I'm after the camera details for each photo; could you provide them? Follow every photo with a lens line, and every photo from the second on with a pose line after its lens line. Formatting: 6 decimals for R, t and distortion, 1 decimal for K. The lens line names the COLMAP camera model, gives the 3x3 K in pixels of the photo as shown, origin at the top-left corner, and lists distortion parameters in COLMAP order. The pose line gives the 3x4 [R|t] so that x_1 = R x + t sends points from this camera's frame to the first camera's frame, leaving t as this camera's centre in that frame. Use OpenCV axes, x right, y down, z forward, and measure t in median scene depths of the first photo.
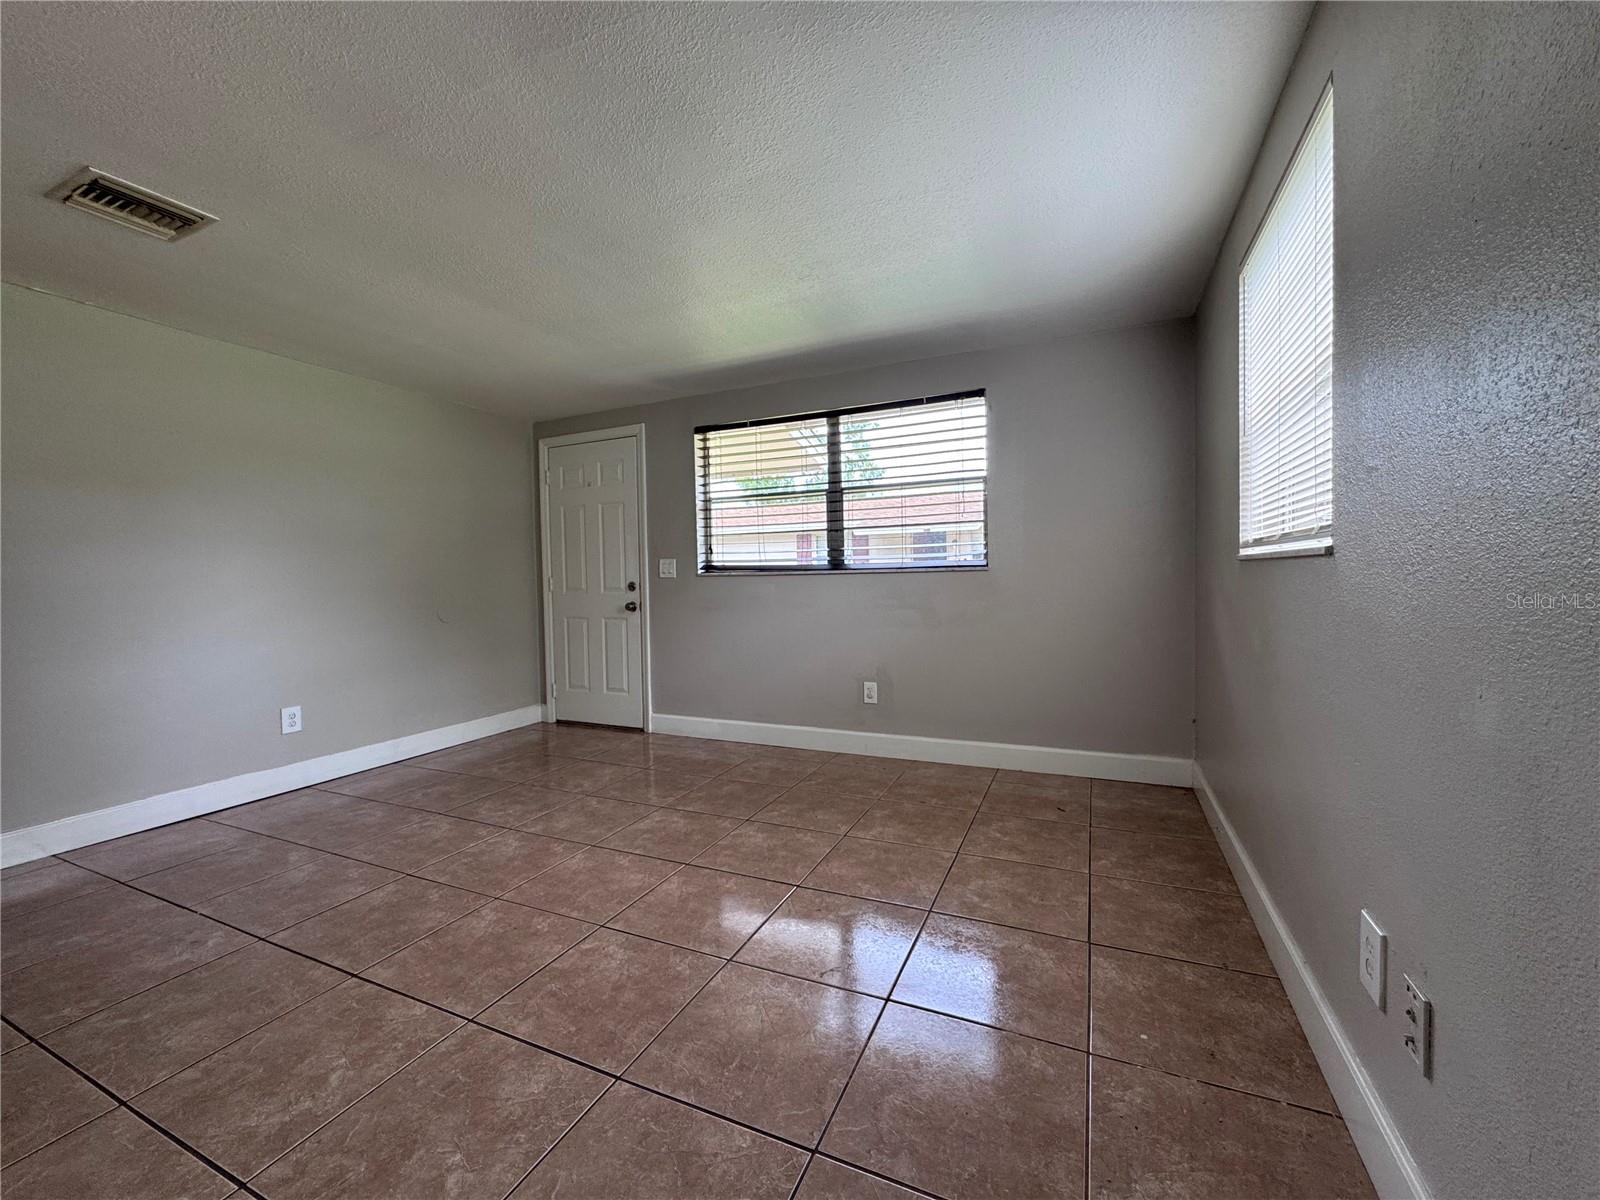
lens RADIAL K [[639.4, 0, 801.3], [0, 639.4, 595.2], [0, 0, 1]] dist [-0.002350, 0.000230]
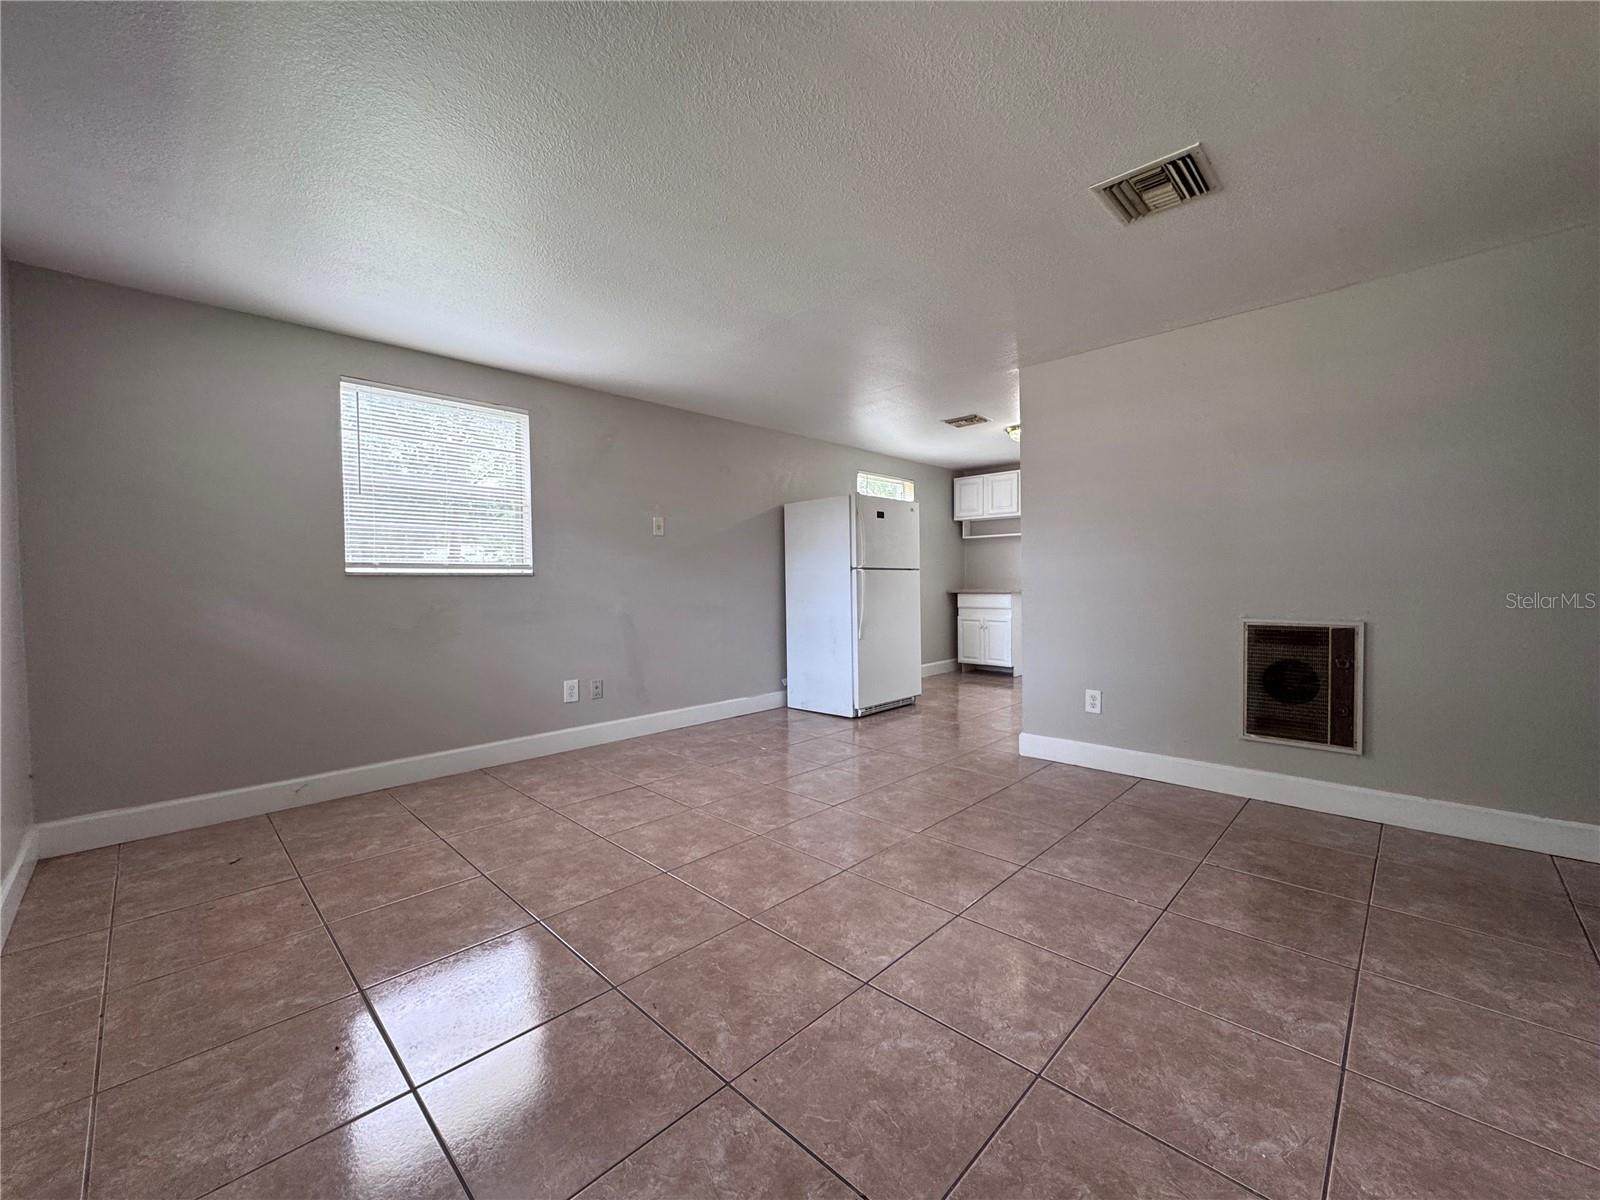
lens RADIAL K [[639.4, 0, 801.3], [0, 639.4, 595.2], [0, 0, 1]] dist [-0.002350, 0.000230]
pose [[-0.940753, 0.023834, 0.338254, -0.685106], [0.040160, 0.998337, 0.041350, -0.024743], [-0.336707, 0.052484, -0.940146, 1.760510]]
